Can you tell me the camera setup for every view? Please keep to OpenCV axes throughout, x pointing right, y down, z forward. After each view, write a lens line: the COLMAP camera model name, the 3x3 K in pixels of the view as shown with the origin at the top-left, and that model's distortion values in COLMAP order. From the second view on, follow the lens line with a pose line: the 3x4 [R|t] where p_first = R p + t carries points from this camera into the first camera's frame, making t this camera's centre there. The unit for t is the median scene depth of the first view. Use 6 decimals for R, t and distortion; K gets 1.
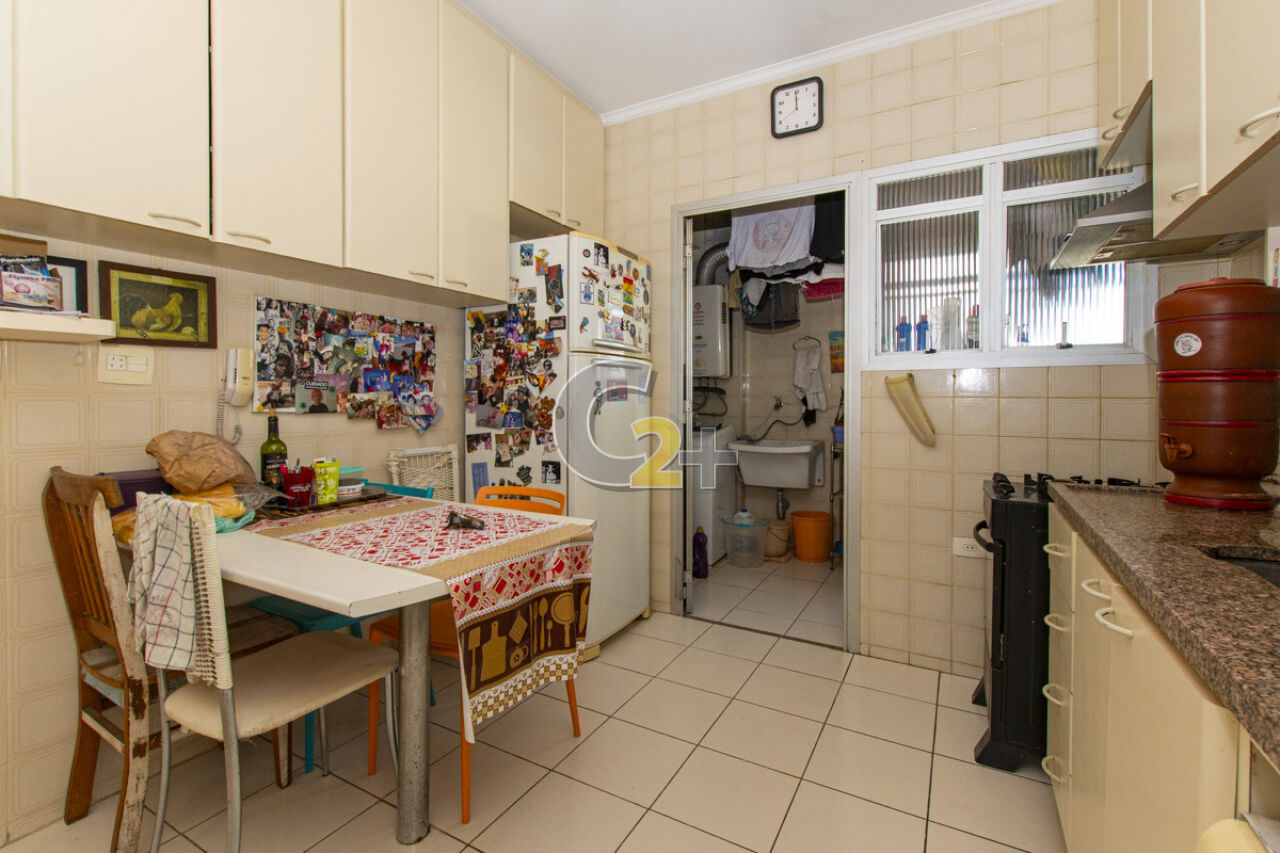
lens RADIAL K [[560.4, 0, 645.9], [0, 560.4, 403.7], [0, 0, 1]] dist [0.000692, 0.000008]
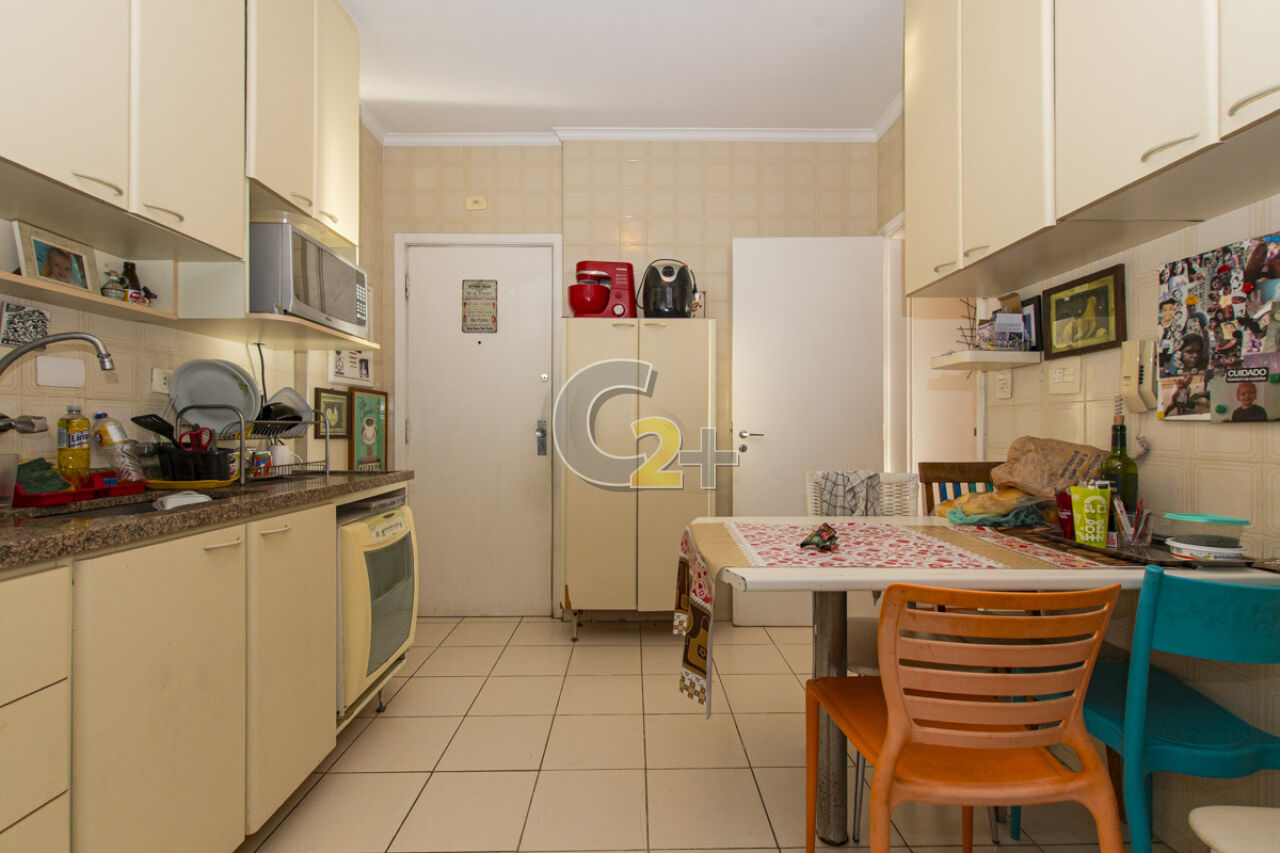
lens RADIAL K [[565.2, 0, 637.9], [0, 565.2, 422.9], [0, 0, 1]] dist [-0.000866, -0.000142]
pose [[-0.866314, -0.007510, -0.499443, 0.267296], [-0.005544, 0.999970, -0.005421, 0.024709], [0.499468, -0.001927, -0.866330, 1.203227]]
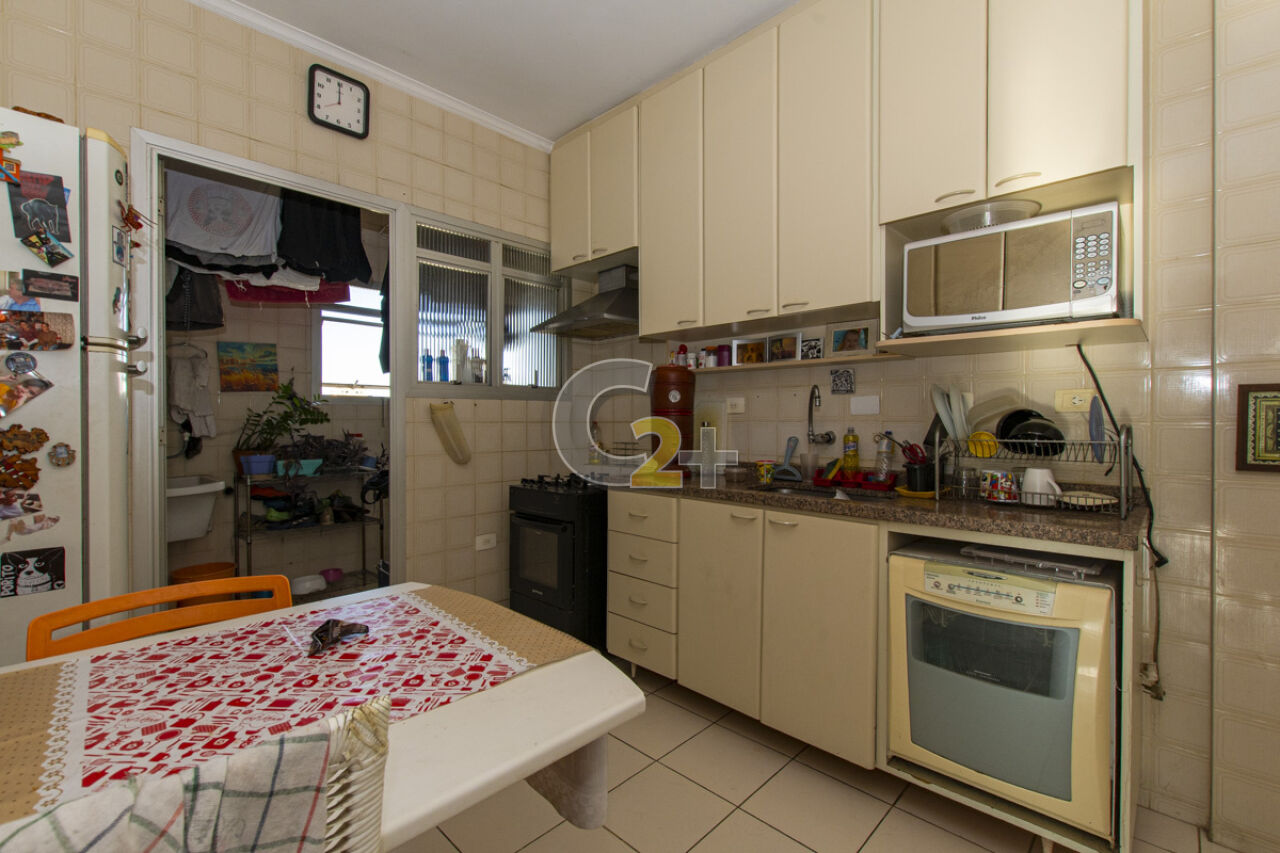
lens RADIAL K [[565.2, 0, 637.9], [0, 565.2, 422.9], [0, 0, 1]] dist [-0.000866, -0.000142]
pose [[0.259086, -0.006611, 0.965832, -0.621692], [0.009512, 0.999946, 0.004293, -0.013567], [-0.965808, 0.008075, 0.259134, 0.386601]]
